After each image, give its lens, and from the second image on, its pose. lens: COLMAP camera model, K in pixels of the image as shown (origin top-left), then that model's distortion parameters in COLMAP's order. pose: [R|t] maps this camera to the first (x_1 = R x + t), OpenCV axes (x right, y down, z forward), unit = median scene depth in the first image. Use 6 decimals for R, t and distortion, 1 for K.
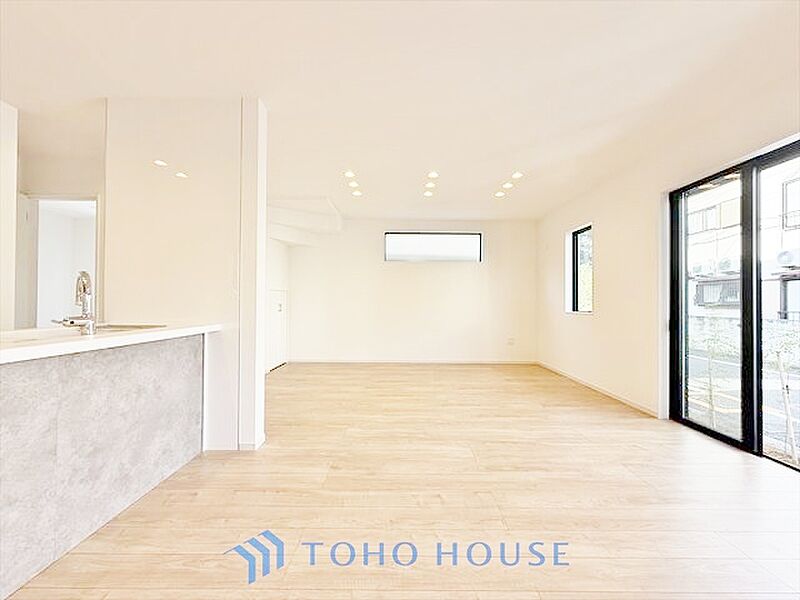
lens RADIAL K [[319.1, 0, 398.3], [0, 319.1, 300.2], [0, 0, 1]] dist [0.000402, -0.000466]
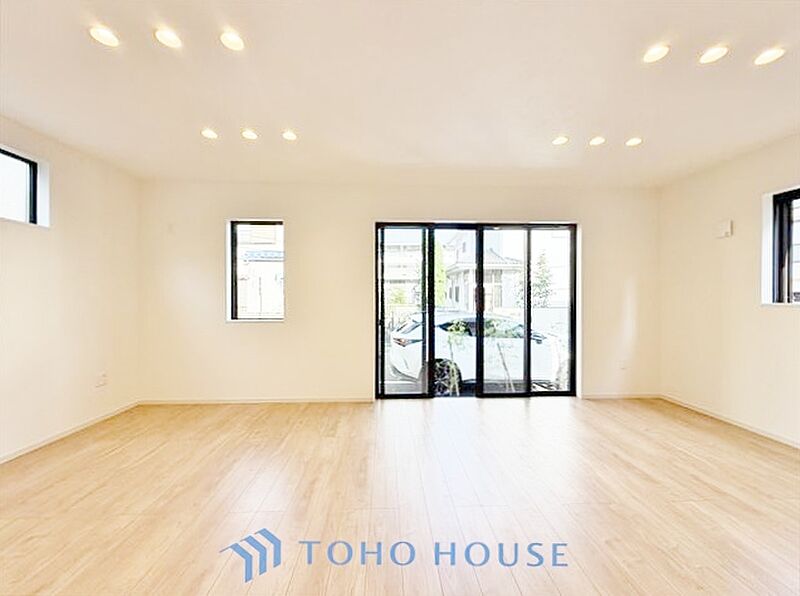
lens RADIAL K [[319.1, 0, 406.7], [0, 319.1, 294.7], [0, 0, 1]] dist [0.000402, -0.000466]
pose [[-0.044605, 0.007937, 0.998973, -0.538970], [-0.005167, 0.999953, -0.008176, -0.045579], [-0.998991, -0.005527, -0.044562, 1.171614]]
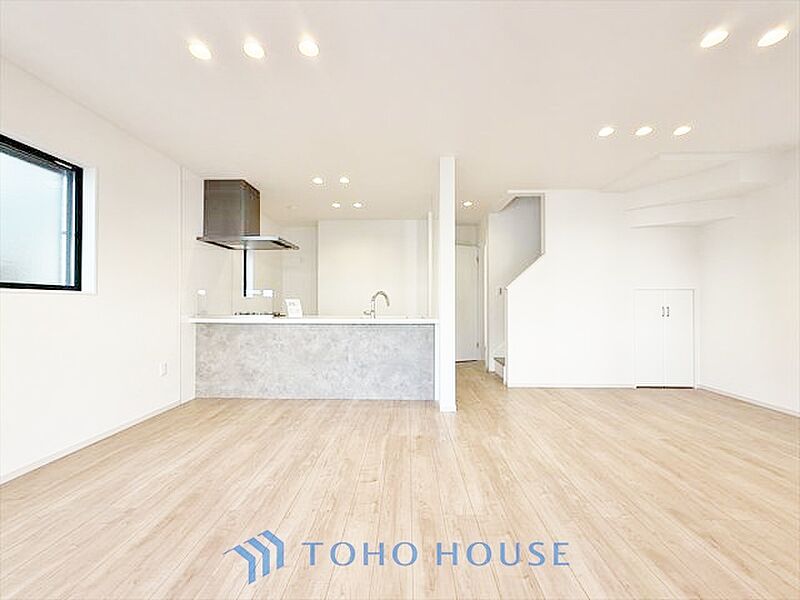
lens RADIAL K [[319.1, 0, 401.1], [0, 319.1, 298.6], [0, 0, 1]] dist [0.000402, -0.000466]
pose [[-0.020691, -0.020687, -0.999572, 0.906748], [0.006165, 0.999764, -0.020818, 0.007689], [0.999767, -0.006593, -0.020559, 0.819911]]
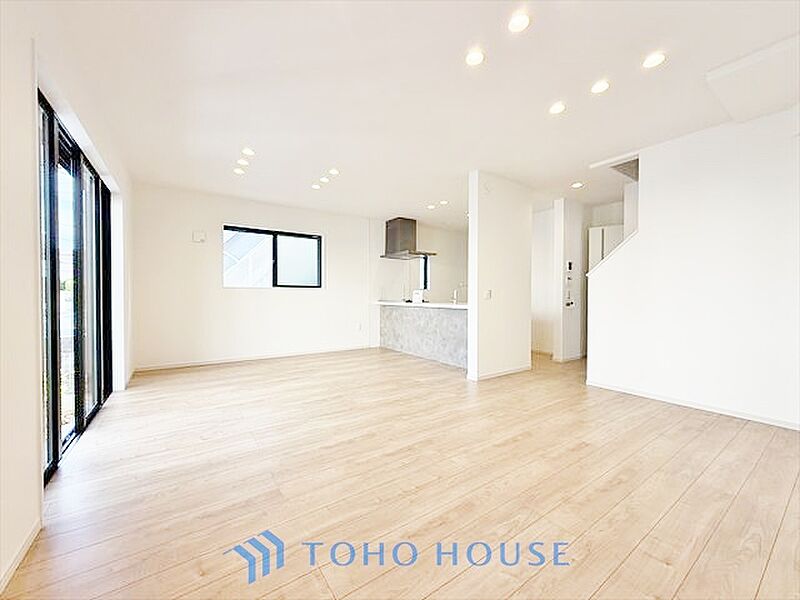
lens RADIAL K [[319.1, 0, 399.4], [0, 319.1, 301.0], [0, 0, 1]] dist [0.000402, -0.000466]
pose [[-0.820016, -0.000712, -0.572340, 0.813080], [-0.005896, 0.999957, 0.007203, 0.035722], [0.572310, 0.009281, -0.819985, 2.104674]]
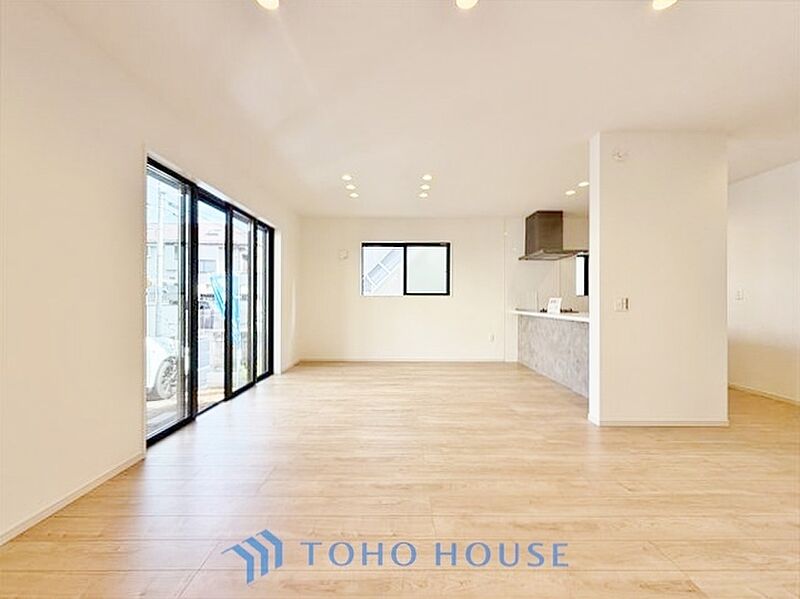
lens RADIAL K [[319.1, 0, 399.3], [0, 319.1, 301.6], [0, 0, 1]] dist [0.000402, -0.000466]
pose [[-0.999910, -0.011313, -0.007233, 0.304605], [-0.011295, 0.999933, -0.002536, 0.012681], [0.007262, -0.002455, -0.999971, 2.156095]]
